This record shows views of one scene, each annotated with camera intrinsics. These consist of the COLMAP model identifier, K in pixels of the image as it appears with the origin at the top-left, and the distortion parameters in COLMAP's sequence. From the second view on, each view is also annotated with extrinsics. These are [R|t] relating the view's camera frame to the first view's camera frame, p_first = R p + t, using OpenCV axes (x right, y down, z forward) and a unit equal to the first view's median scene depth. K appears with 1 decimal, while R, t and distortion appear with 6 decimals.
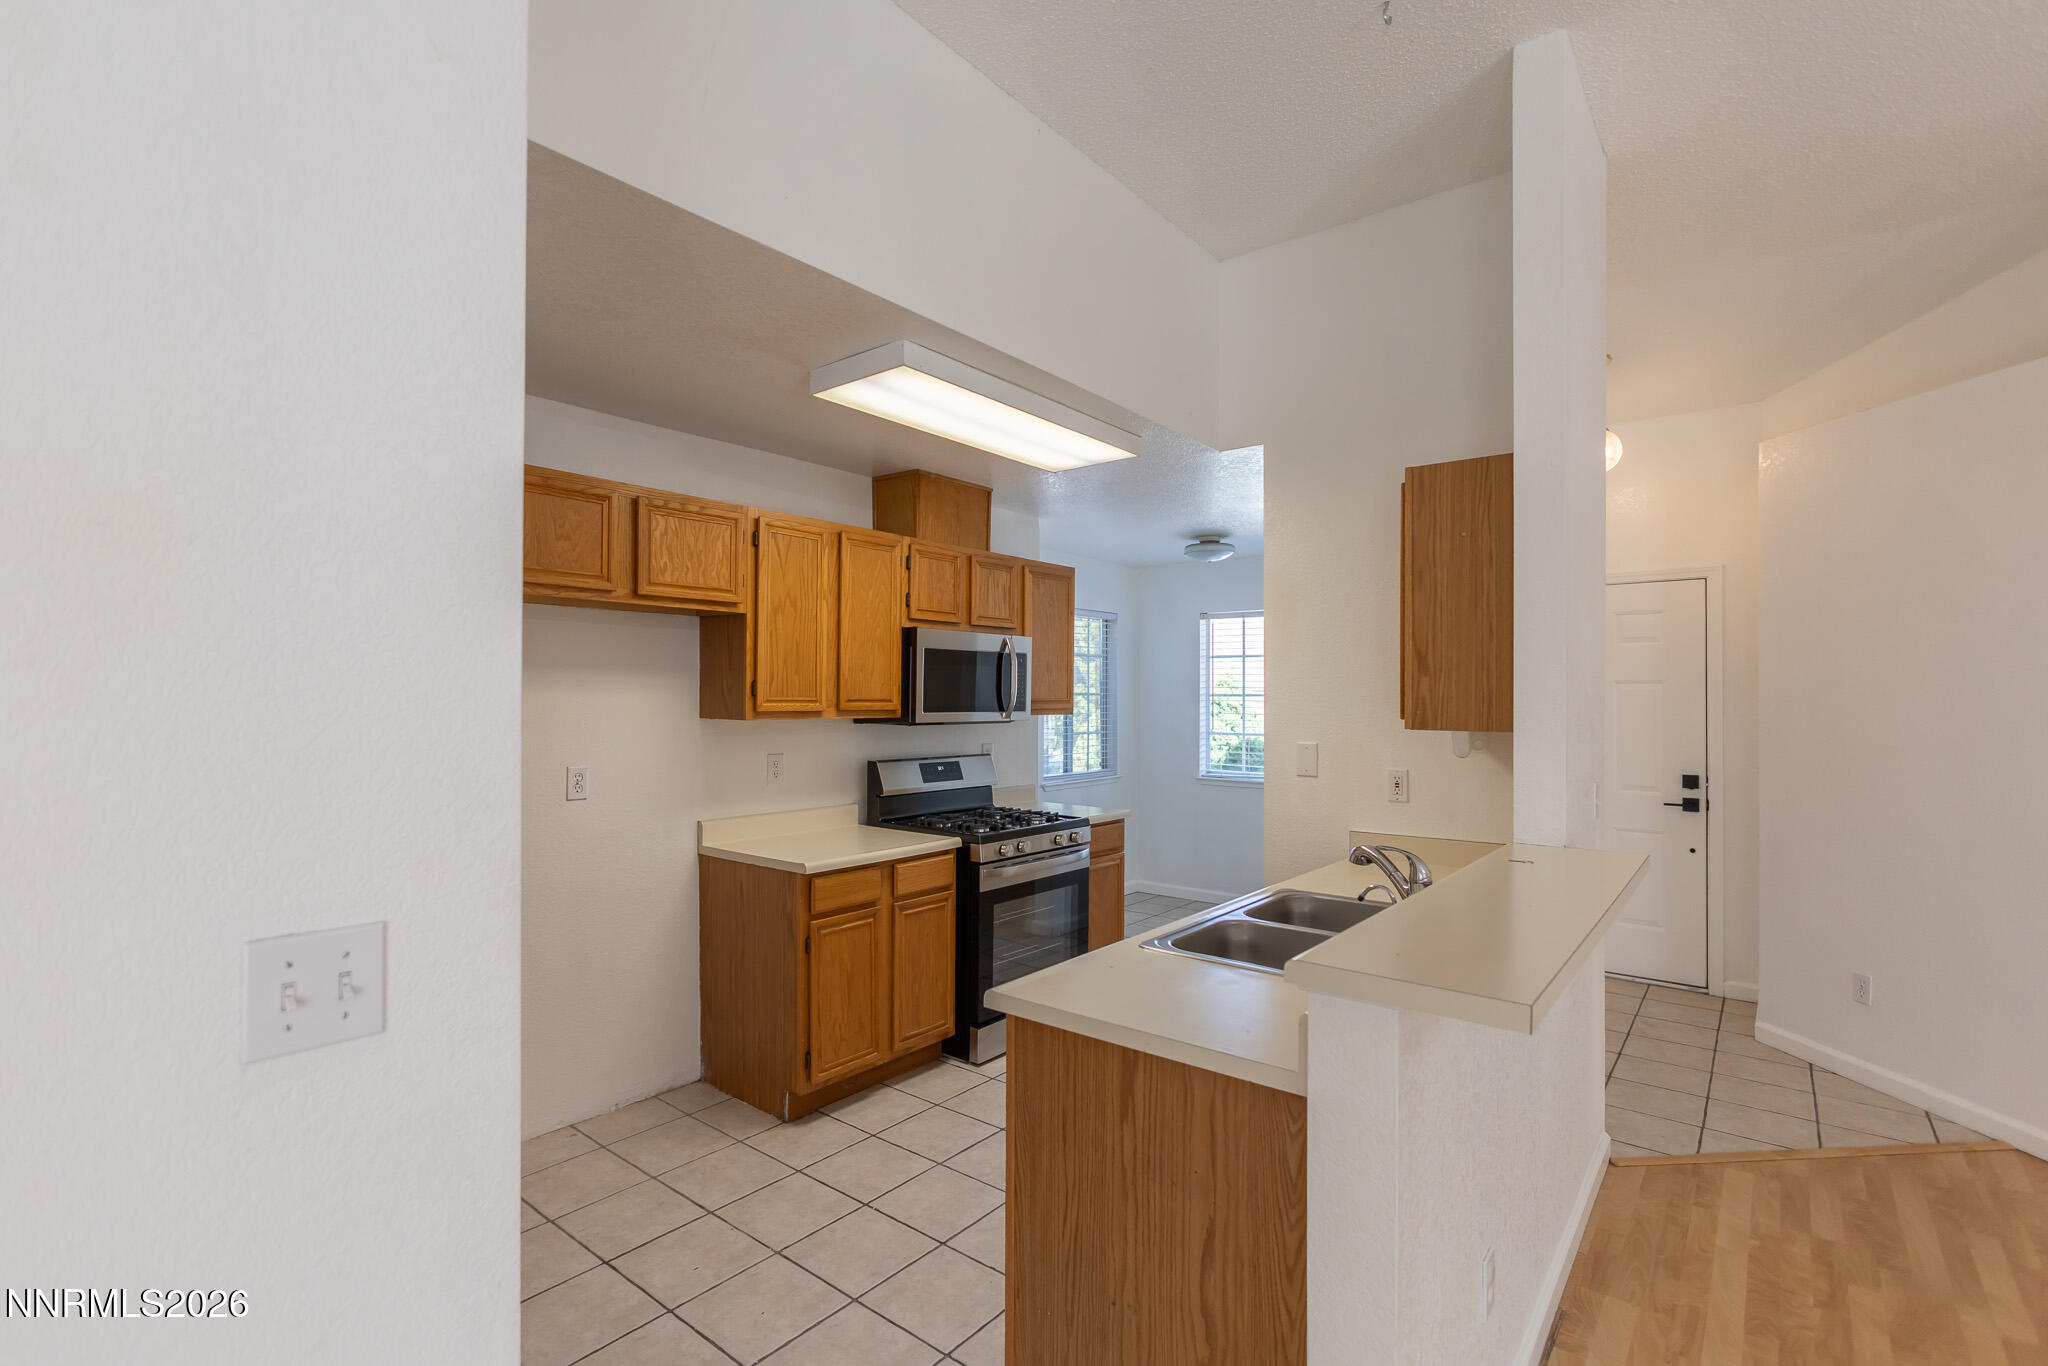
lens RADIAL K [[940.3, 0, 1011.8], [0, 940.3, 690.7], [0, 0, 1]] dist [-0.000446, 0.000352]
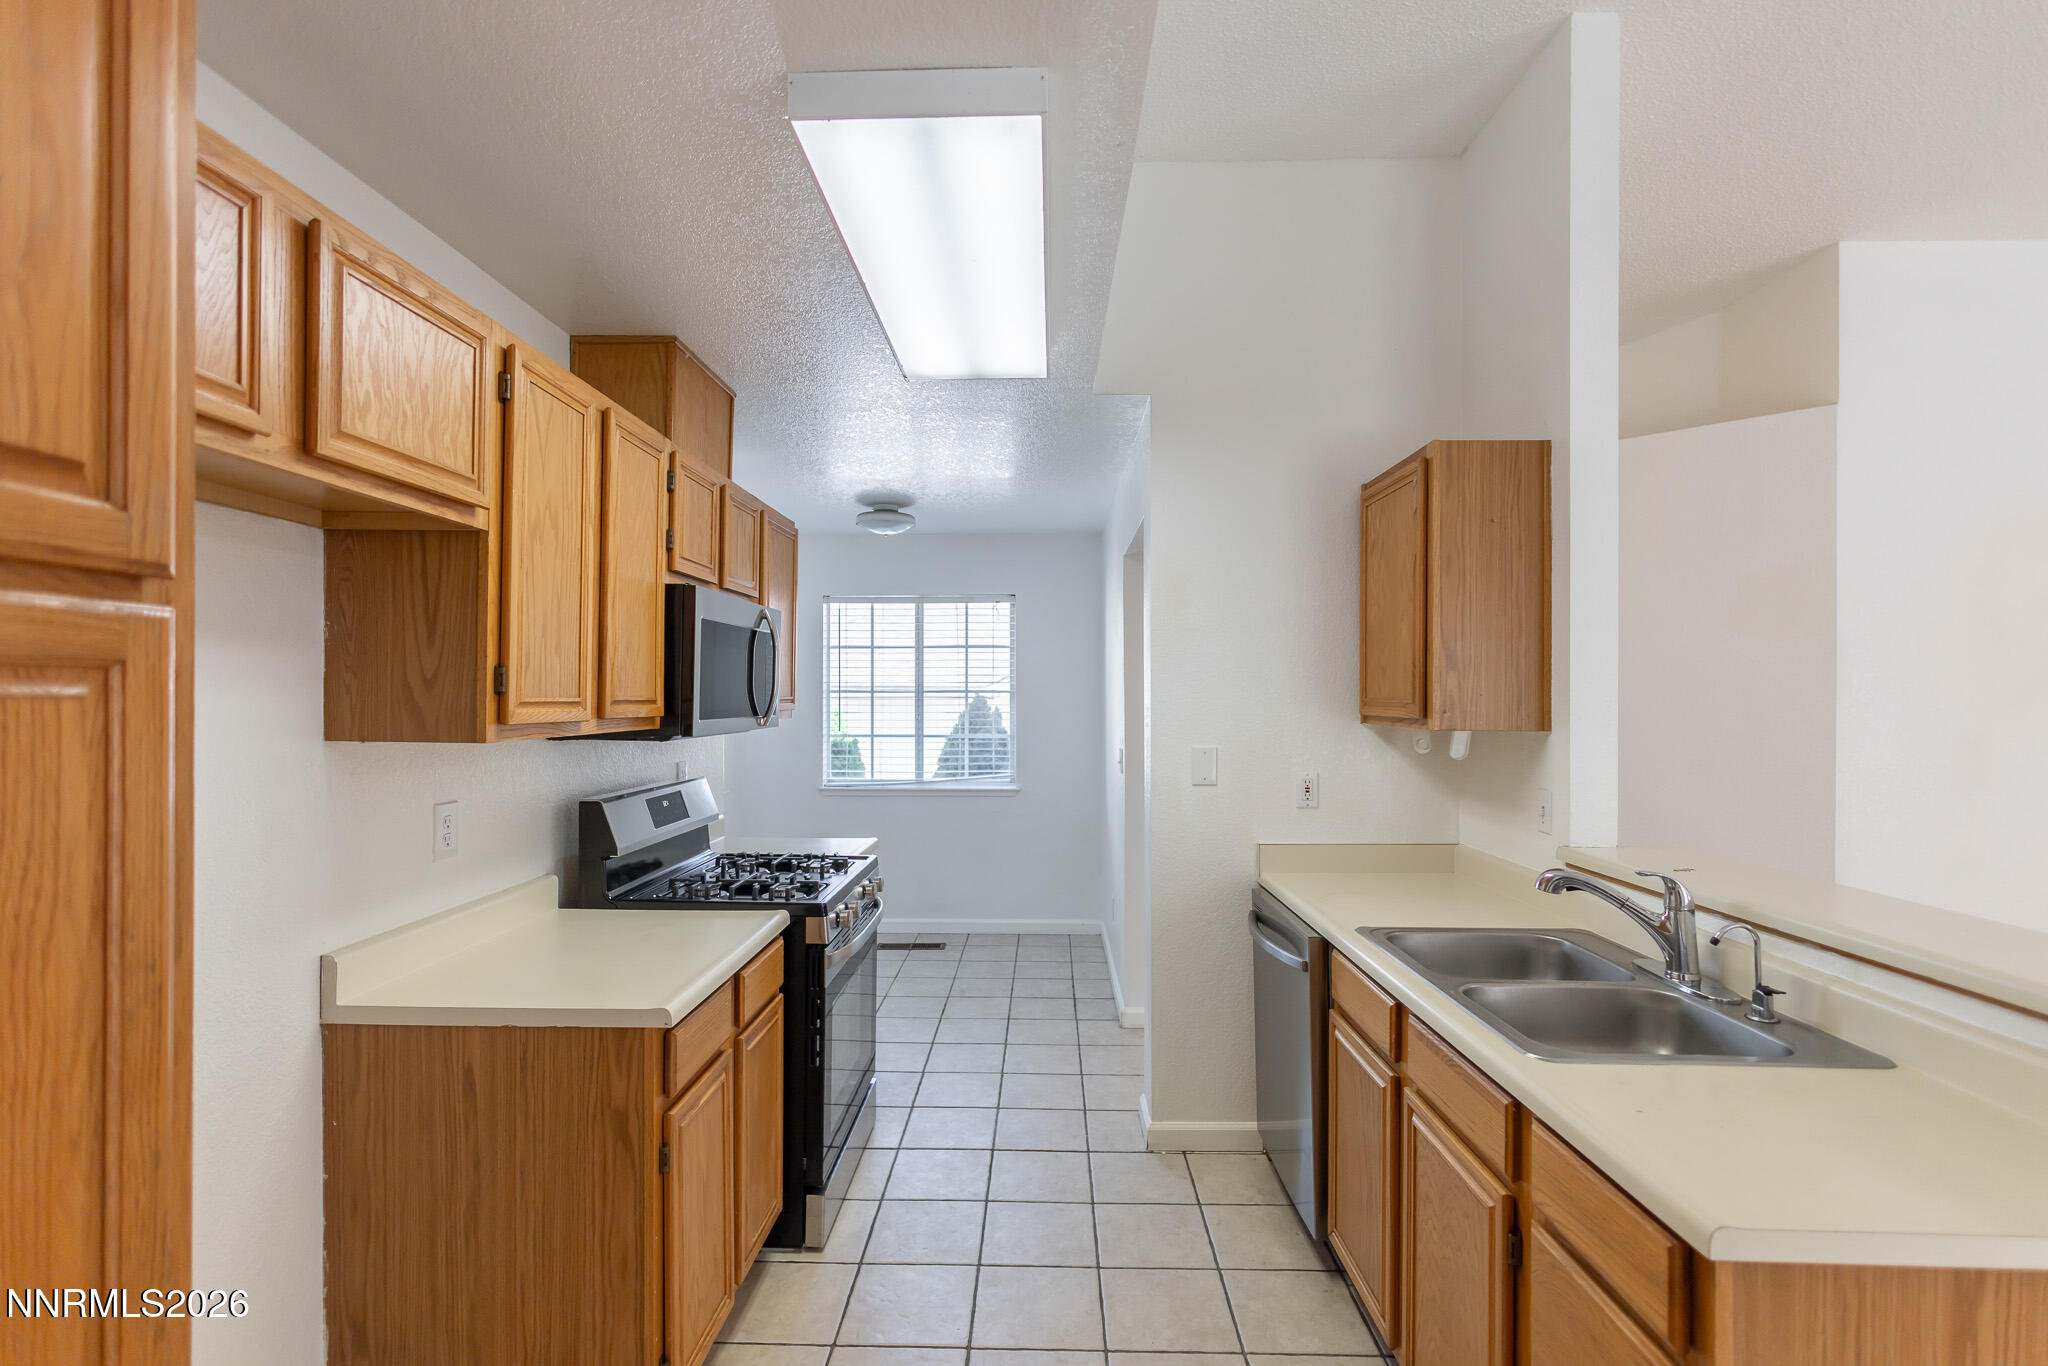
lens RADIAL K [[940.3, 0, 1024.3], [0, 940.3, 685.3], [0, 0, 1]] dist [-0.000446, 0.000352]
pose [[0.795632, 0.002914, 0.605774, -0.348985], [-0.002390, 0.999996, -0.001671, 0.000960], [-0.605776, -0.000119, 0.795635, 0.412969]]
